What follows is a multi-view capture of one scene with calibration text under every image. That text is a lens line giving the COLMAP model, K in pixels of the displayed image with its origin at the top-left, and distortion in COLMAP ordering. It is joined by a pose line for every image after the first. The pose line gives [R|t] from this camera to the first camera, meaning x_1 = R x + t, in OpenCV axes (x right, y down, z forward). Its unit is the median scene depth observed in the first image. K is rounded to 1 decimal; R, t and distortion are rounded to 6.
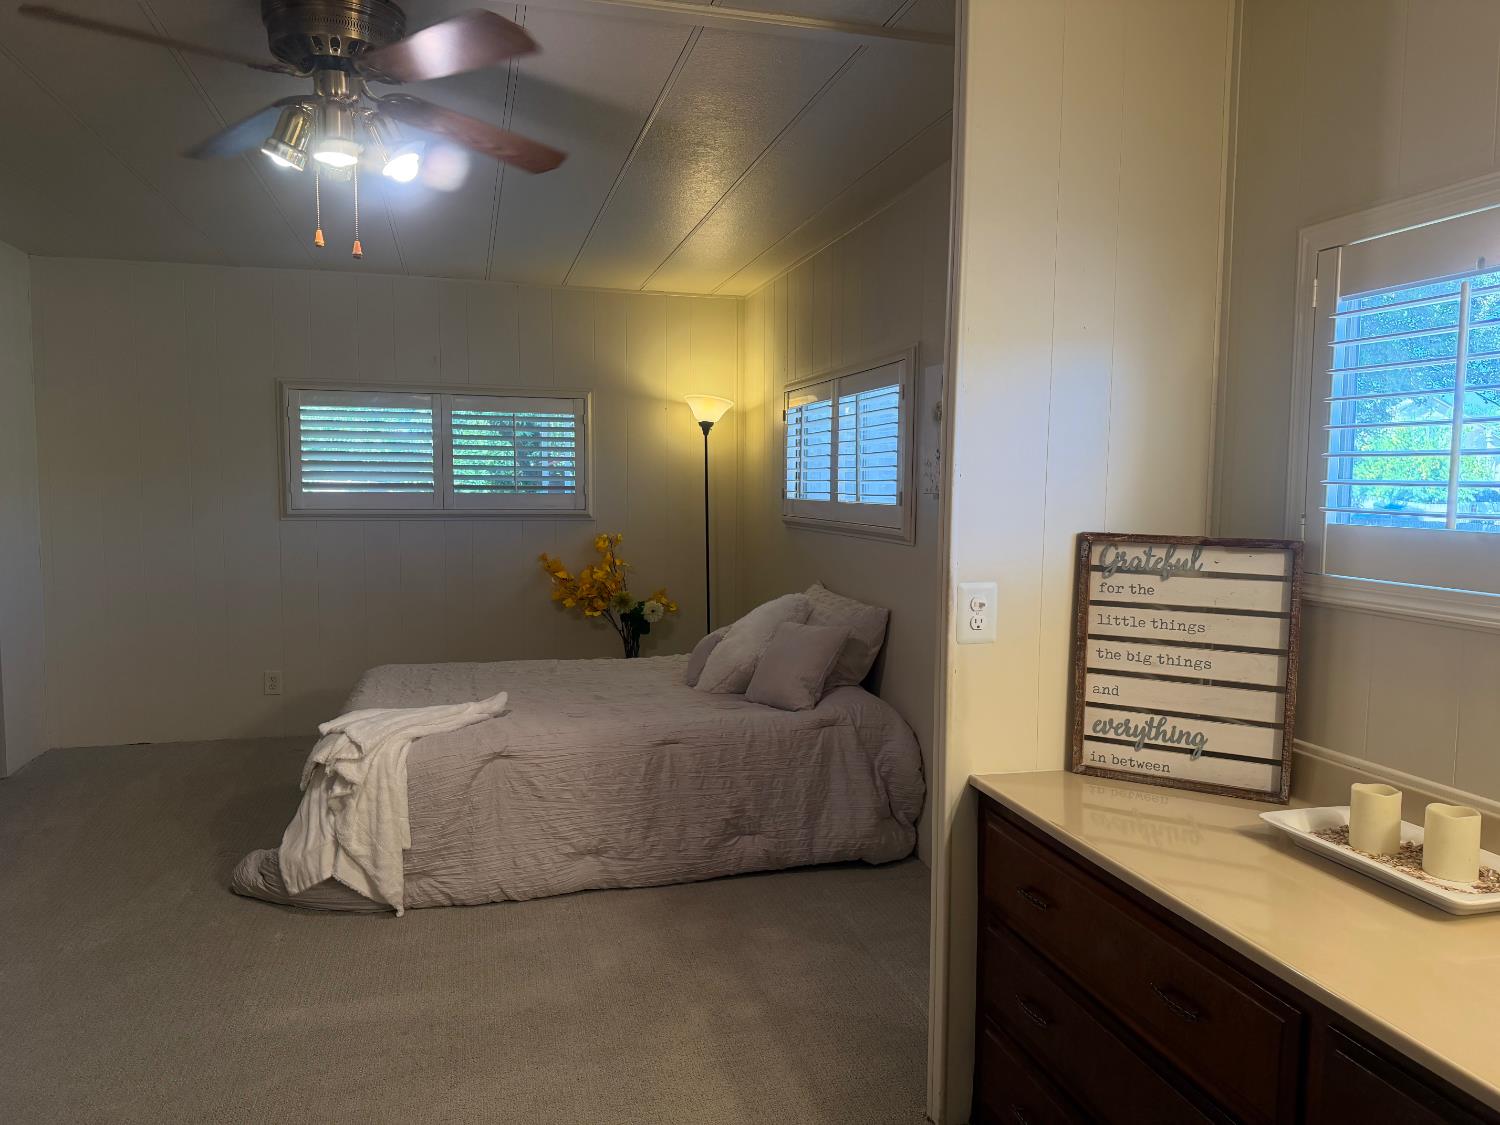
lens RADIAL K [[1043.1, 0, 750.0], [0, 1043.1, 562.5], [0, 0, 1]] dist [0.131950, -0.224420]
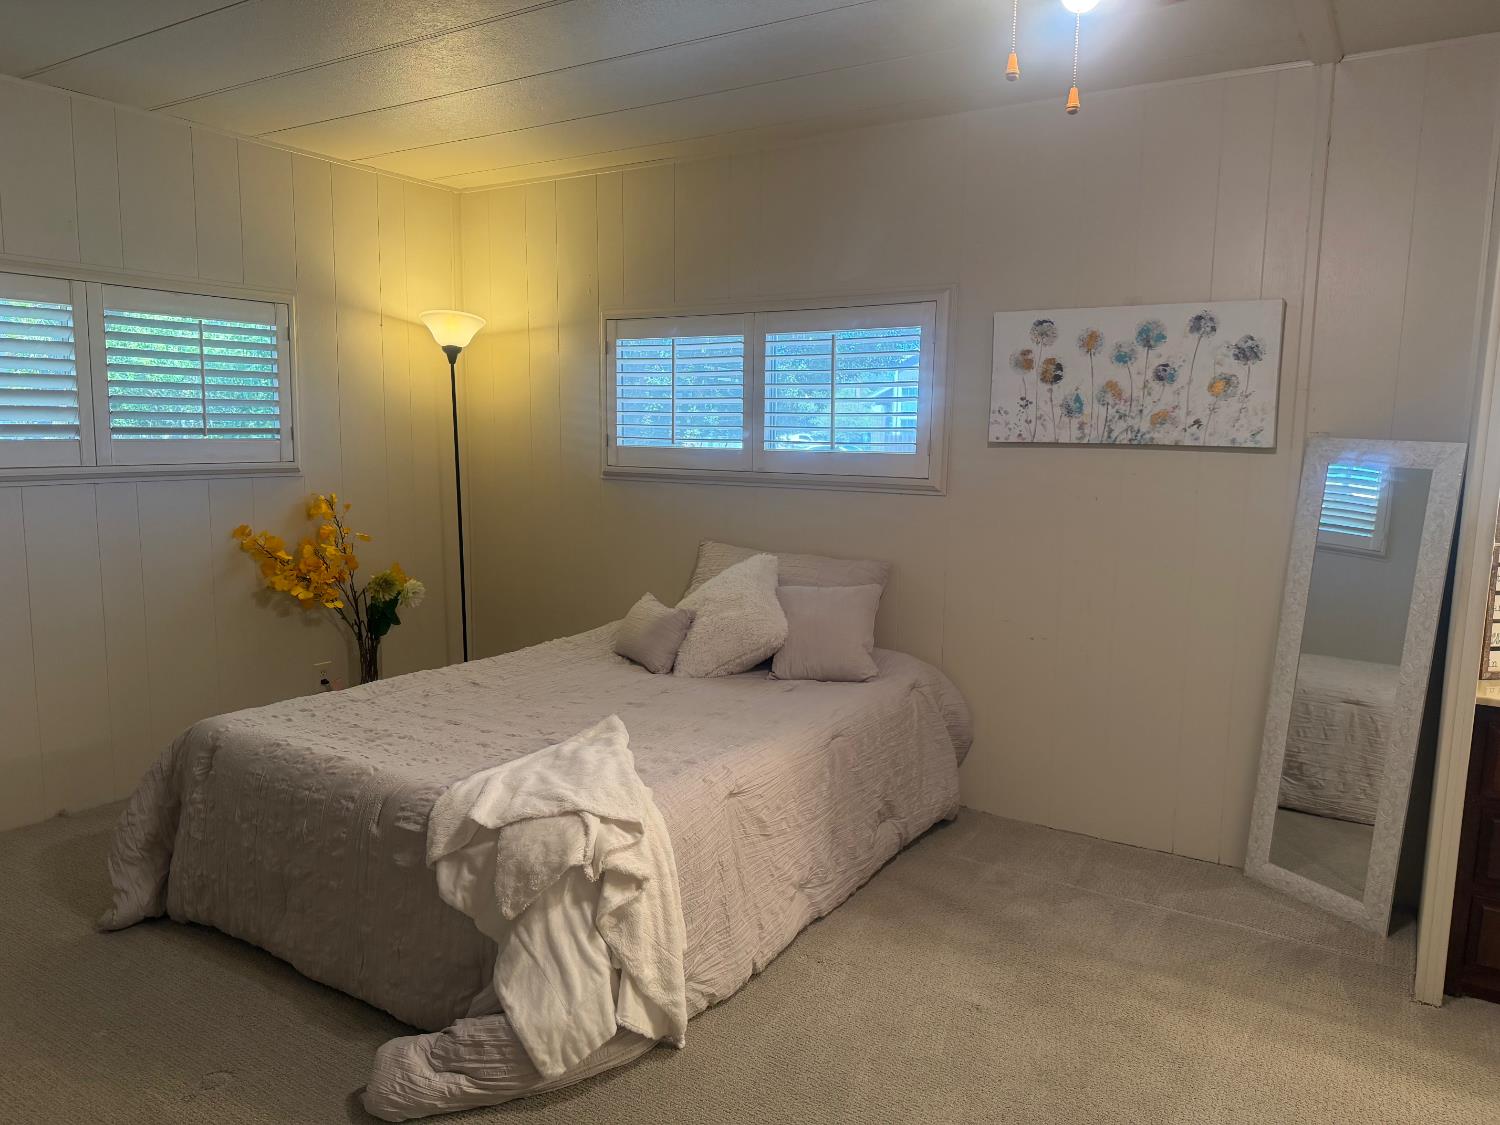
lens RADIAL K [[1045.5, 0, 750.0], [0, 1045.5, 562.5], [0, 0, 1]] dist [0.117476, -0.171687]
pose [[0.739815, -0.081980, 0.667797, -0.688814], [0.042953, 0.996279, 0.074720, -0.037101], [-0.671438, -0.026595, 0.740583, 0.418190]]
